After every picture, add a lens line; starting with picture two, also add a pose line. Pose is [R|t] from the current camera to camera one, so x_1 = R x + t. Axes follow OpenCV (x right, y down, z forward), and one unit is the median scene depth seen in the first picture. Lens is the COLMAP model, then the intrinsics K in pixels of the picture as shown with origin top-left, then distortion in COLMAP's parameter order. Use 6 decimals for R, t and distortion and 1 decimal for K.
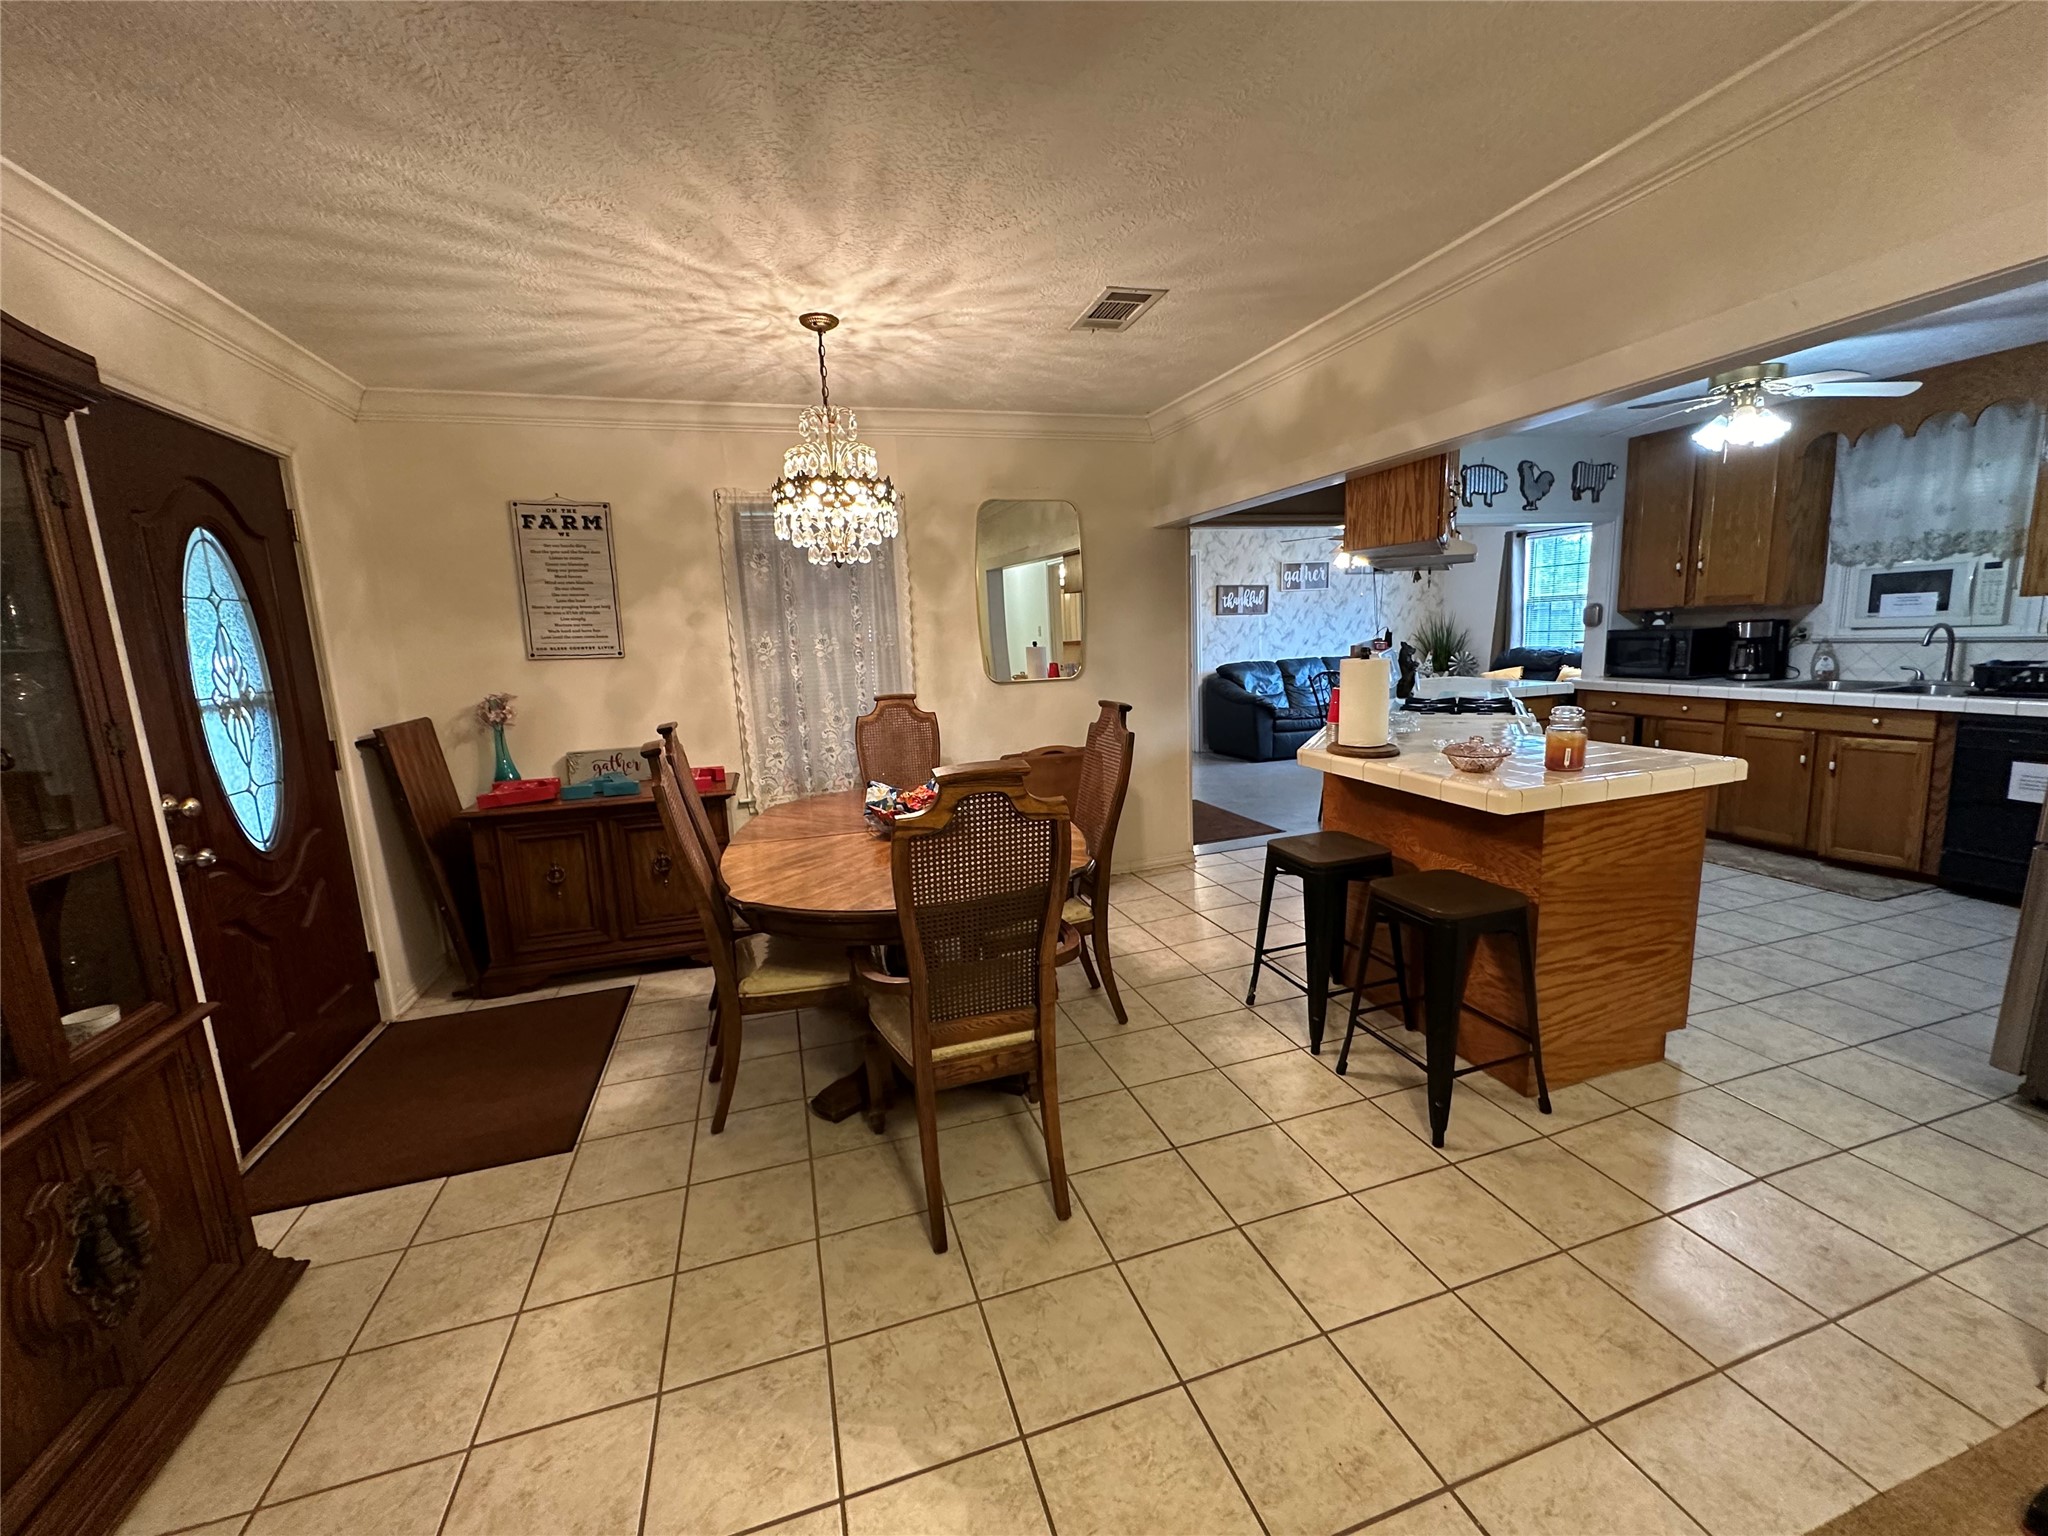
lens RADIAL K [[820.8, 0, 1020.5], [0, 820.8, 772.3], [0, 0, 1]] dist [-0.004309, 0.000175]
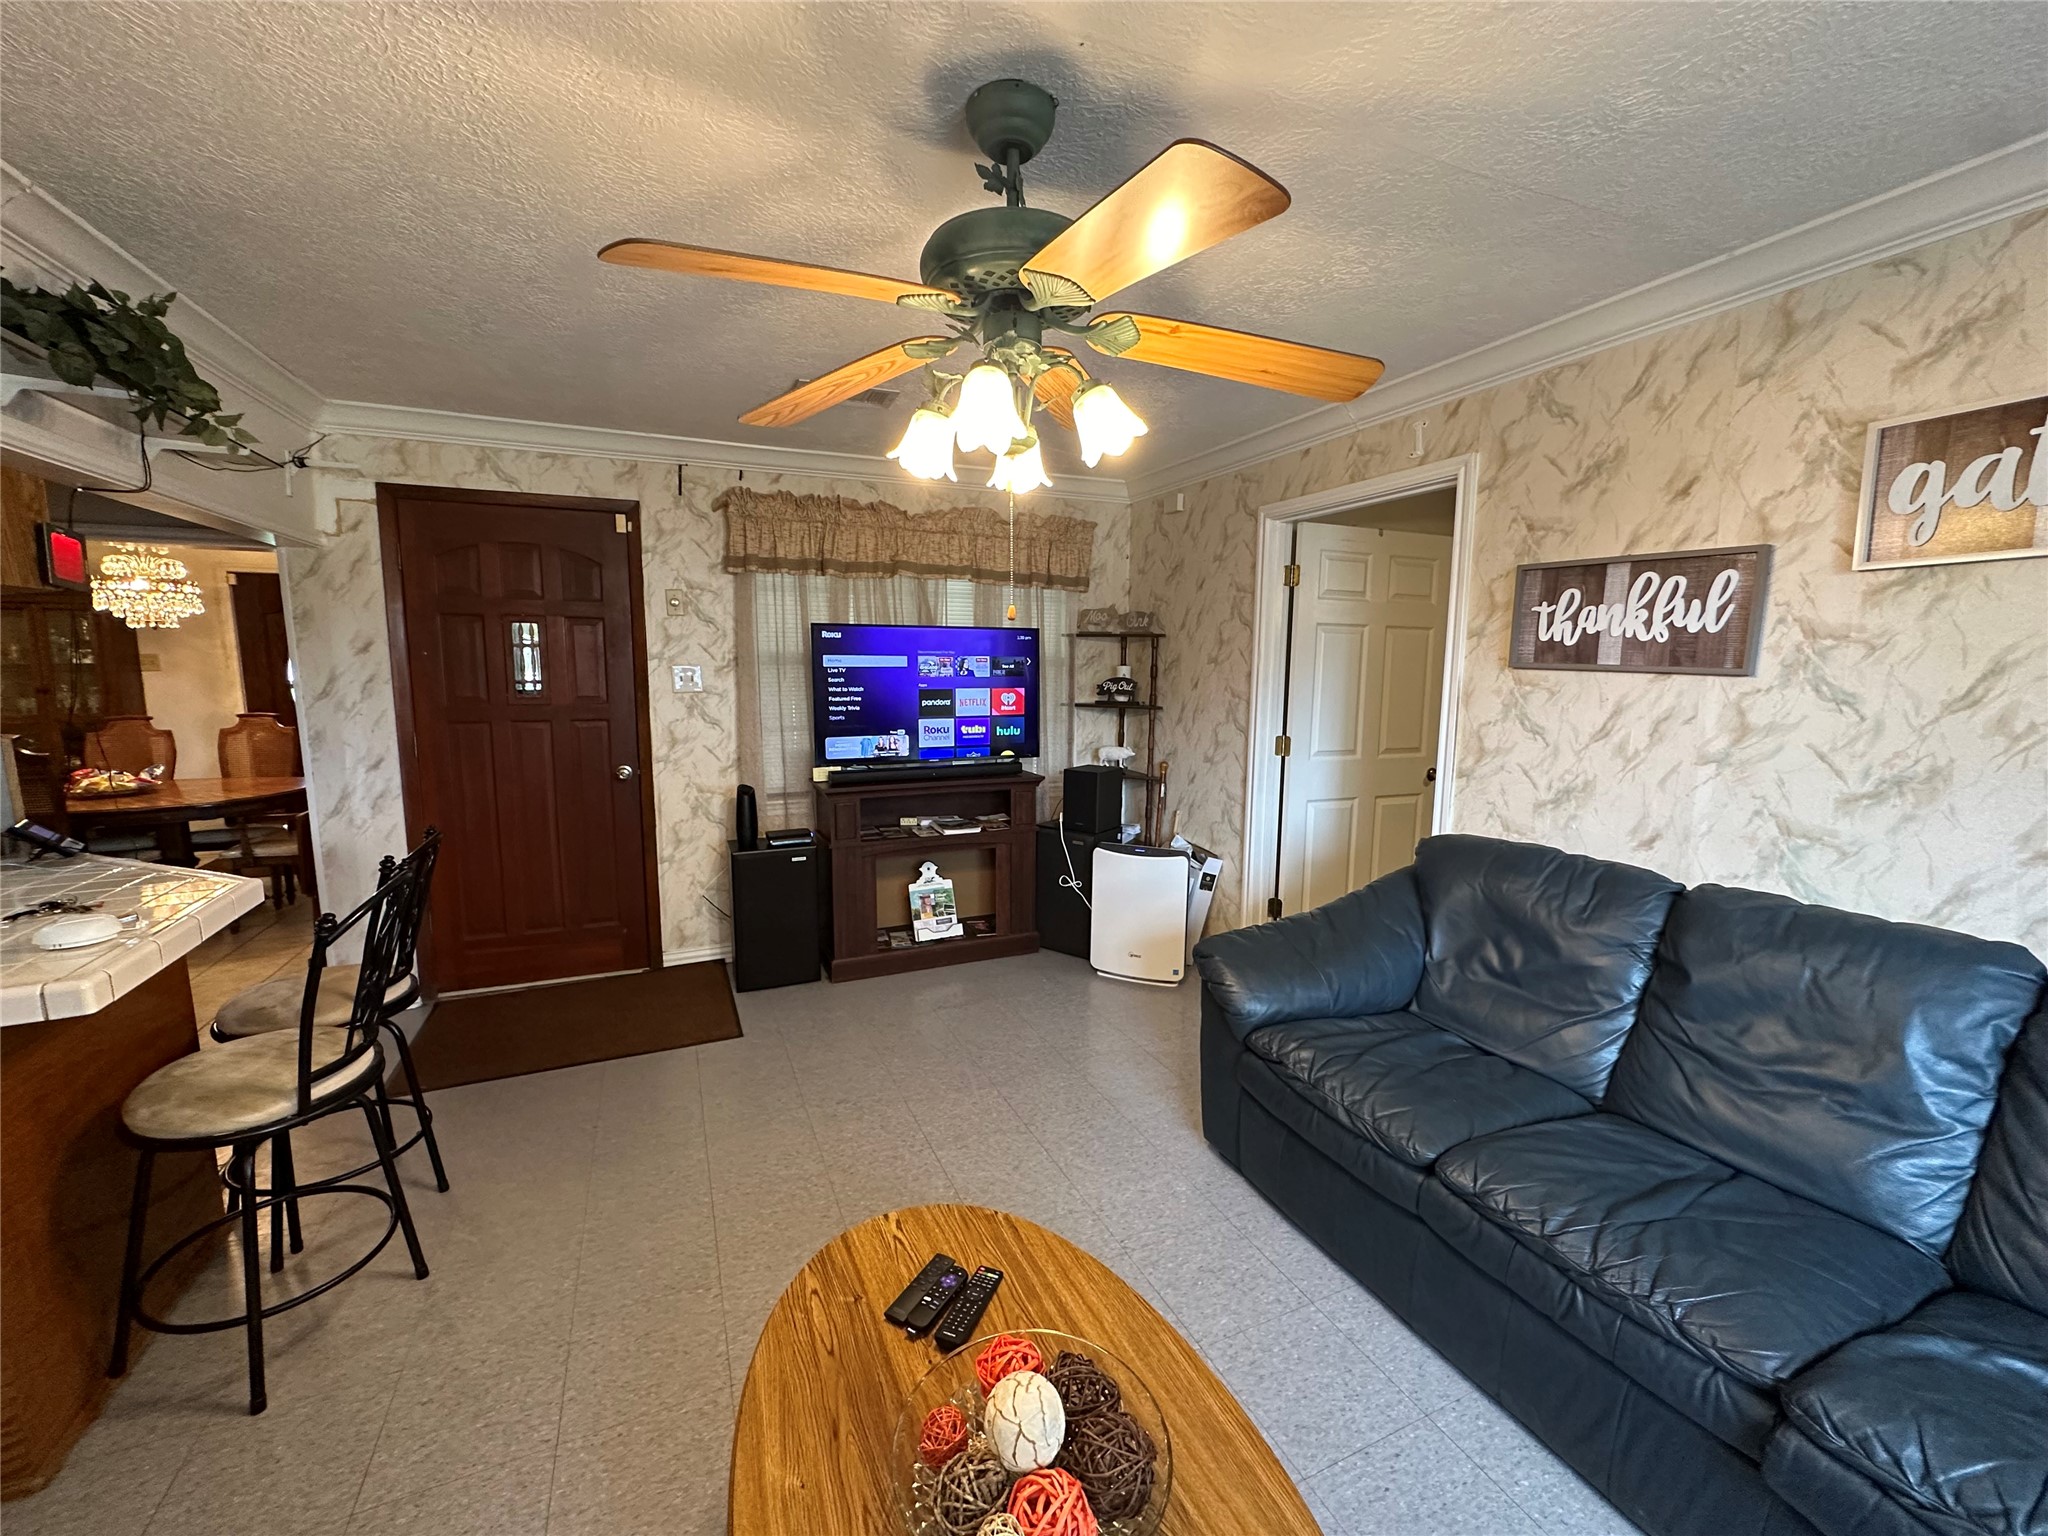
lens RADIAL K [[817.4, 0, 1027.2], [0, 817.4, 763.5], [0, 0, 1]] dist [-0.001722, 0.000372]
pose [[0.115994, 0.171533, -0.978326, 1.667537], [-0.177965, 0.972624, 0.149433, -0.560214], [0.977176, 0.156775, 0.143346, 2.598852]]
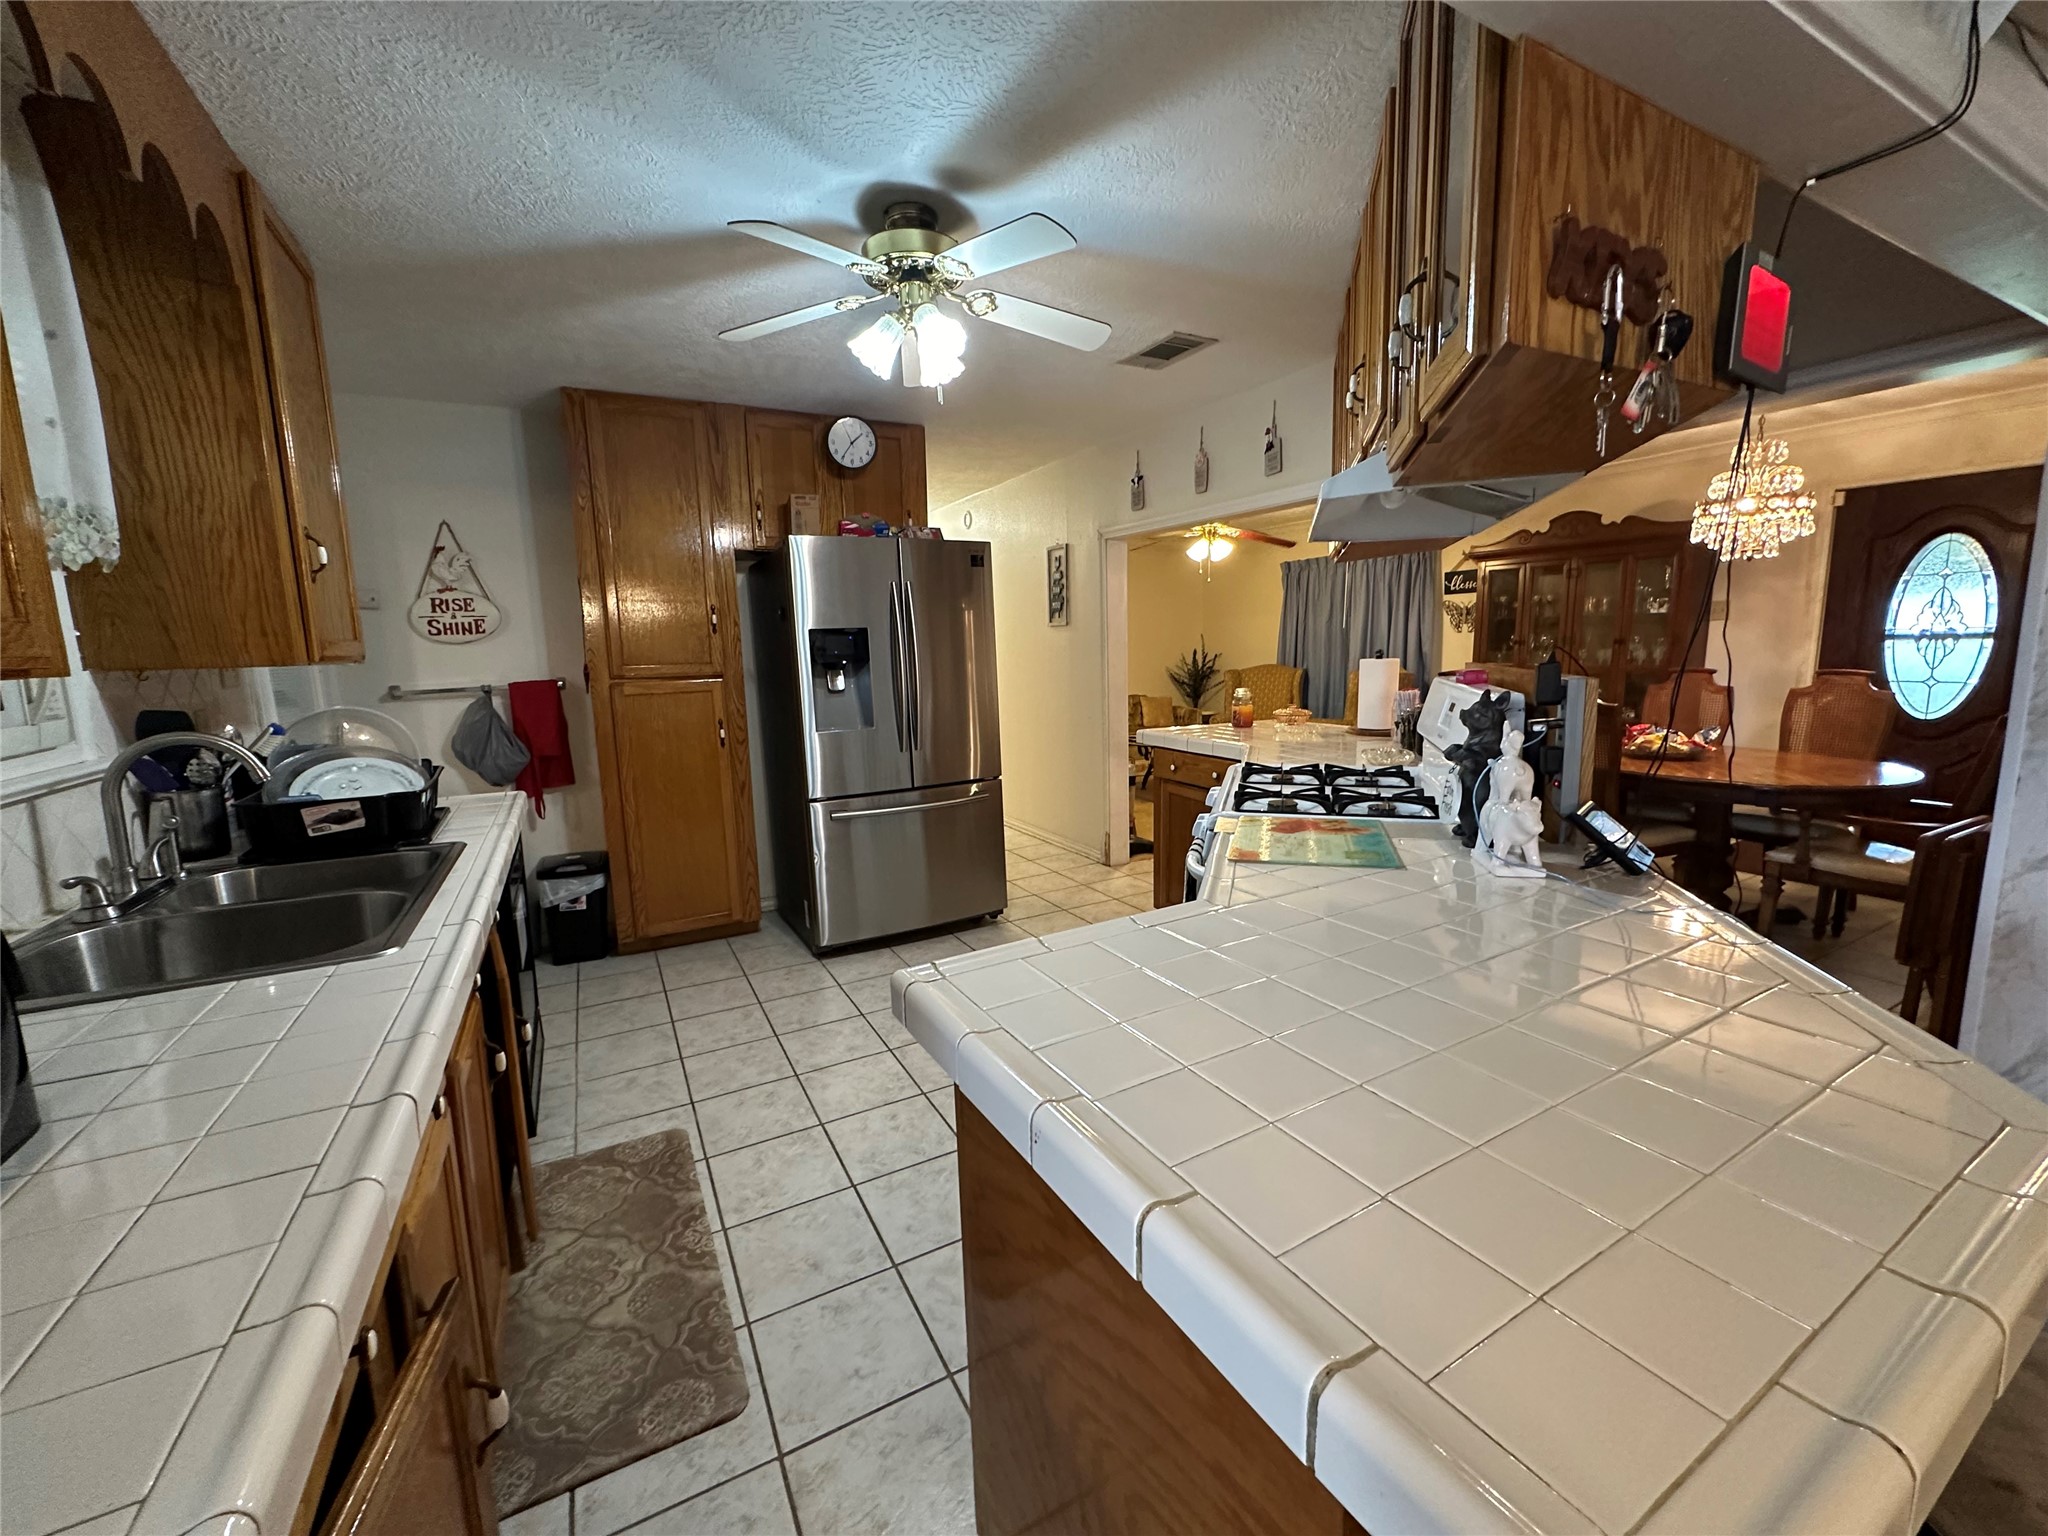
lens RADIAL K [[817.8, 0, 1030.3], [0, 817.8, 762.8], [0, 0, 1]] dist [0.001208, 0.000471]
pose [[-0.977602, 0.097508, -0.186509, 1.233095], [0.033171, 0.946508, 0.320970, -0.420132], [0.207830, 0.307594, -0.928543, 2.170734]]
